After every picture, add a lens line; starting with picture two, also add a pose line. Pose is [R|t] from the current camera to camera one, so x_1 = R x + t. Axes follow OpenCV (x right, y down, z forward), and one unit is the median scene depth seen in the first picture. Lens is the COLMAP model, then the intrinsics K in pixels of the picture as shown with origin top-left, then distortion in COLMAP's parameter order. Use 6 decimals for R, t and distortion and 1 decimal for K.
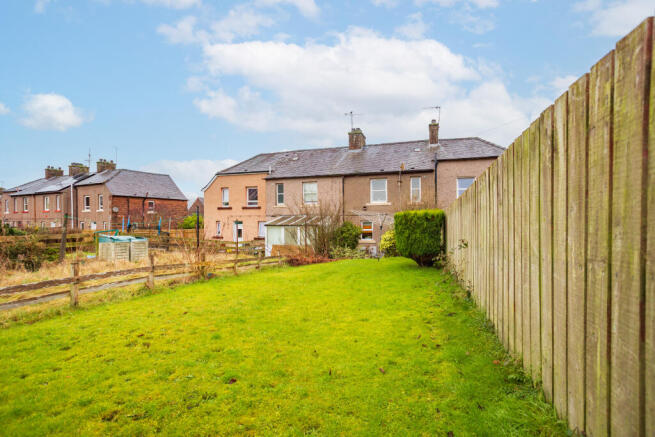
lens RADIAL K [[319.6, 0, 326.8], [0, 319.6, 220.4], [0, 0, 1]] dist [-0.016421, 0.004610]
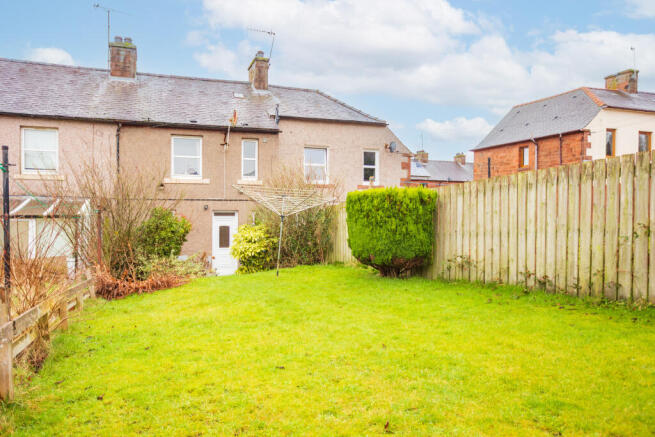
lens RADIAL K [[512.4, 0, 327.5], [0, 512.4, 218.8], [0, 0, 1]] dist [0.009779, 0.002097]
pose [[0.788101, 0.006314, 0.615514, -0.198522], [-0.008648, 0.999962, 0.000815, 0.013285], [-0.615485, -0.005965, 0.788126, 0.129637]]
